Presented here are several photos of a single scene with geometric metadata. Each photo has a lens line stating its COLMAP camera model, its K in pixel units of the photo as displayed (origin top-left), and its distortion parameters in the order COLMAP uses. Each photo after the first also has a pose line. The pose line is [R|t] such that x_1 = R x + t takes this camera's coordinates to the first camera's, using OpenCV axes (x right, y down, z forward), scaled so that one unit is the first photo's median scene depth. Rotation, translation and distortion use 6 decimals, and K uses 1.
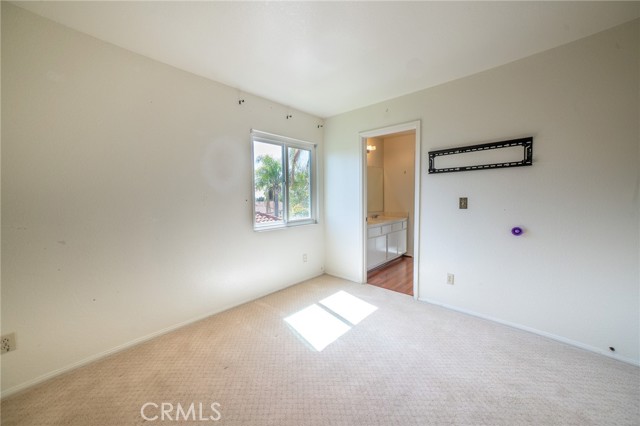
lens RADIAL K [[242.1, 0, 321.4], [0, 242.1, 212.1], [0, 0, 1]] dist [-0.019465, 0.024441]
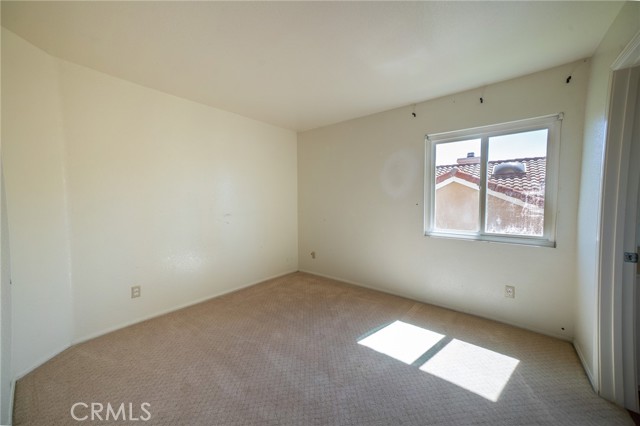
lens RADIAL K [[251.1, 0, 322.2], [0, 251.1, 210.7], [0, 0, 1]] dist [-0.014988, 0.020350]
pose [[0.011779, 0.042370, -0.999033, 0.697478], [-0.071466, 0.996583, 0.041423, -0.031967], [0.997374, 0.070909, 0.014767, 0.499337]]
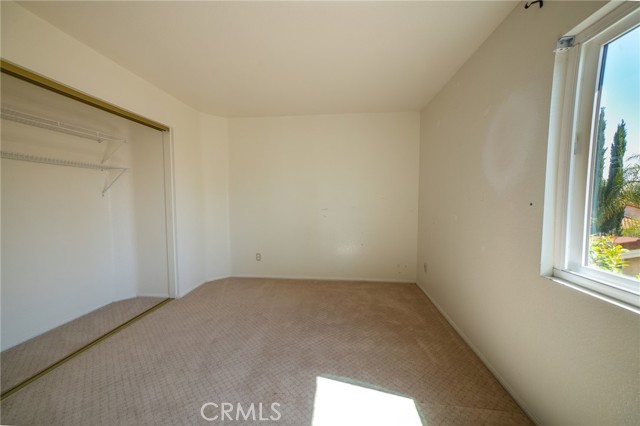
lens RADIAL K [[251.1, 0, 322.2], [0, 251.1, 210.7], [0, 0, 1]] dist [-0.014988, 0.020350]
pose [[-0.843392, 0.029528, -0.536486, 0.279198], [-0.039672, 0.992341, 0.116985, -0.069925], [0.535832, 0.119947, -0.835761, 1.074380]]
